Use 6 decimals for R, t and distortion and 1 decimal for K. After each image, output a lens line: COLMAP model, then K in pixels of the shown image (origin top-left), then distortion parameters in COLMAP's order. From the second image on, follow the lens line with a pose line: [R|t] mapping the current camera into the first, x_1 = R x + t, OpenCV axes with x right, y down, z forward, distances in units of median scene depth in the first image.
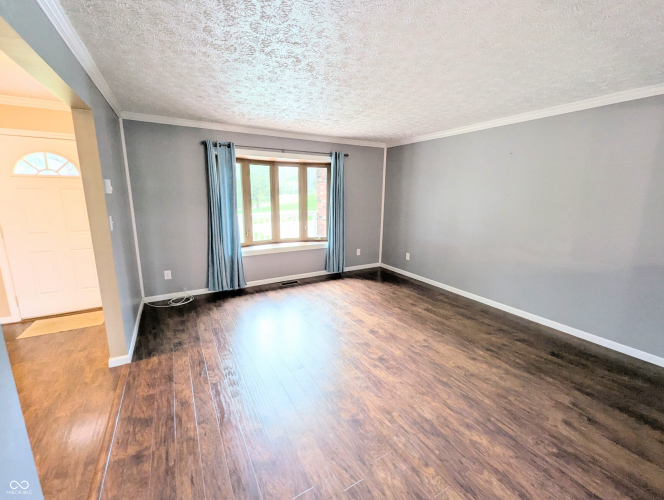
lens RADIAL K [[275.7, 0, 328.4], [0, 275.7, 247.4], [0, 0, 1]] dist [-0.003187, -0.000749]
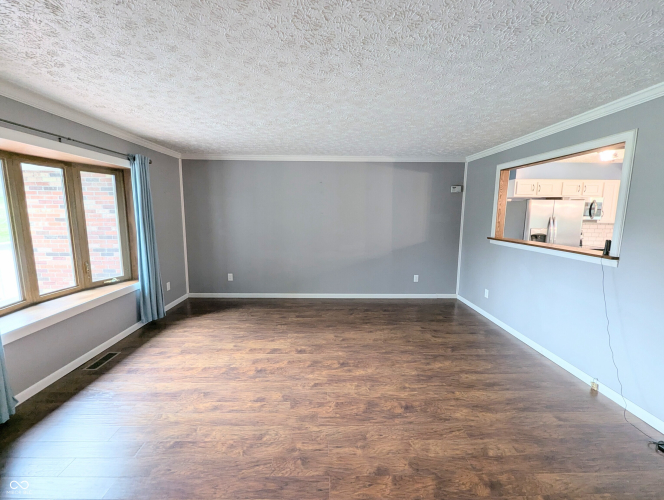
lens RADIAL K [[275.7, 0, 328.4], [0, 275.7, 247.4], [0, 0, 1]] dist [-0.003187, -0.000749]
pose [[0.480392, -0.119760, 0.868839, -0.509547], [0.167711, 0.984897, 0.043028, -0.073513], [-0.860869, 0.125044, 0.493222, 0.321069]]
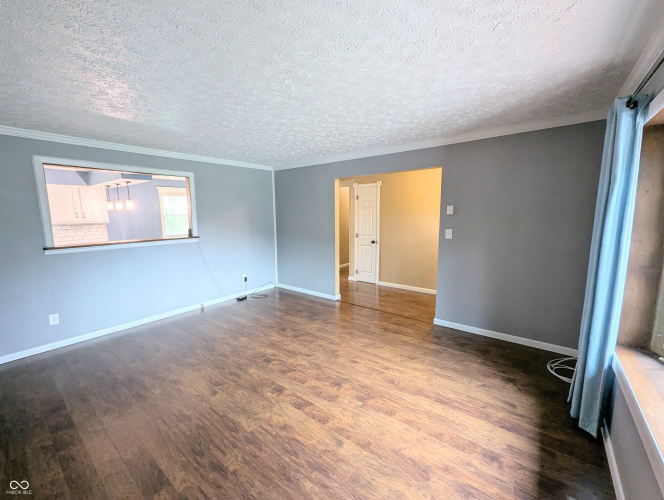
lens RADIAL K [[275.7, 0, 328.4], [0, 275.7, 247.4], [0, 0, 1]] dist [-0.003187, -0.000749]
pose [[-0.928169, 0.047535, -0.369110, 0.253914], [-0.071002, 0.950974, 0.301012, -0.276695], [0.365322, 0.305597, -0.879289, 1.365037]]
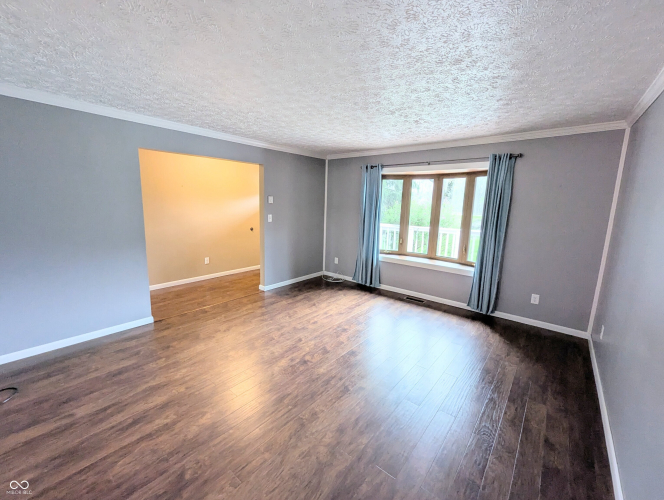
lens RADIAL K [[275.7, 0, 328.4], [0, 275.7, 247.4], [0, 0, 1]] dist [-0.003187, -0.000749]
pose [[0.345165, 0.148900, -0.926655, 0.791951], [-0.202736, 0.975854, 0.081290, -0.083681], [0.916384, 0.159808, 0.367018, 0.444705]]
